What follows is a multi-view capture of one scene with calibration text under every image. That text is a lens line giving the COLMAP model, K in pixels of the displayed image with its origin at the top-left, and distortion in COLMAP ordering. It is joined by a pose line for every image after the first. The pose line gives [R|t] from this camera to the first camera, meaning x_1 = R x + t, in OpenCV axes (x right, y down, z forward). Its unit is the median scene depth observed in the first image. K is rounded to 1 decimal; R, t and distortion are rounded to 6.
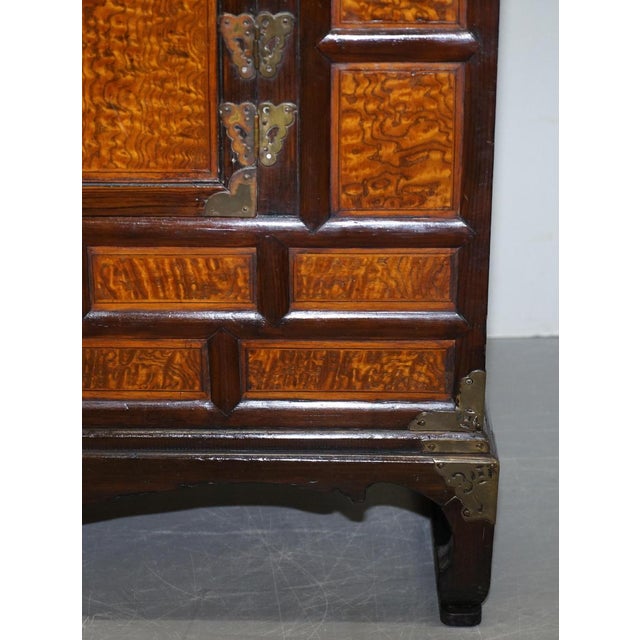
lens RADIAL K [[1896.8, 0, 289.7], [0, 1896.8, 320.4], [0, 0, 1]] dist [0.082044, -1.508803]
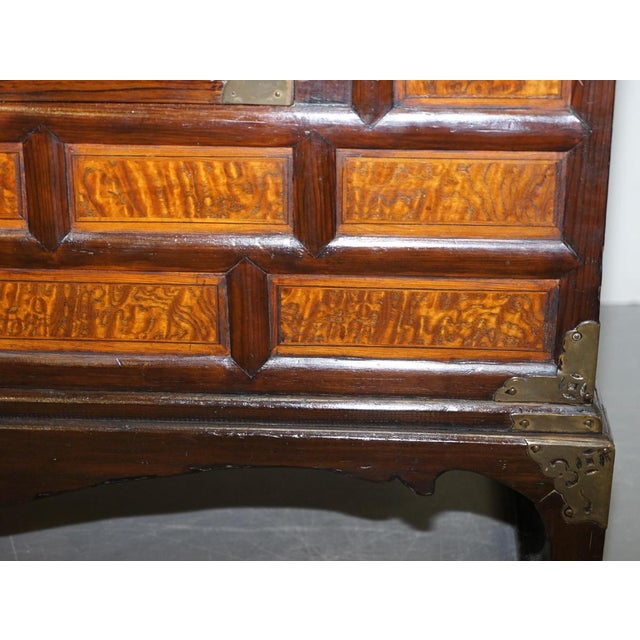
lens RADIAL K [[1652.1, 0, 320.0], [0, 1652.1, 320.0], [0, 0, 1]] dist [0.028111, -0.077032]
pose [[0.999475, 0.017846, -0.027028, 0.011686], [-0.017980, 0.999827, -0.004741, 0.031370], [0.026939, 0.005225, 0.999623, 0.357350]]
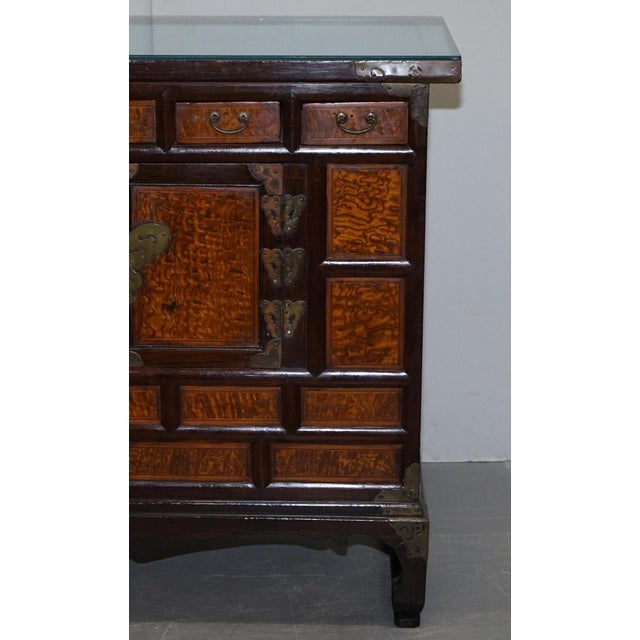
lens RADIAL K [[1896.8, 0, 289.7], [0, 1896.8, 320.4], [0, 0, 1]] dist [0.082044, -1.508803]
pose [[0.999910, 0.007449, -0.011170, 0.008042], [-0.008641, 0.993809, -0.110762, 0.087551], [0.010276, 0.110849, 0.993784, -0.657969]]
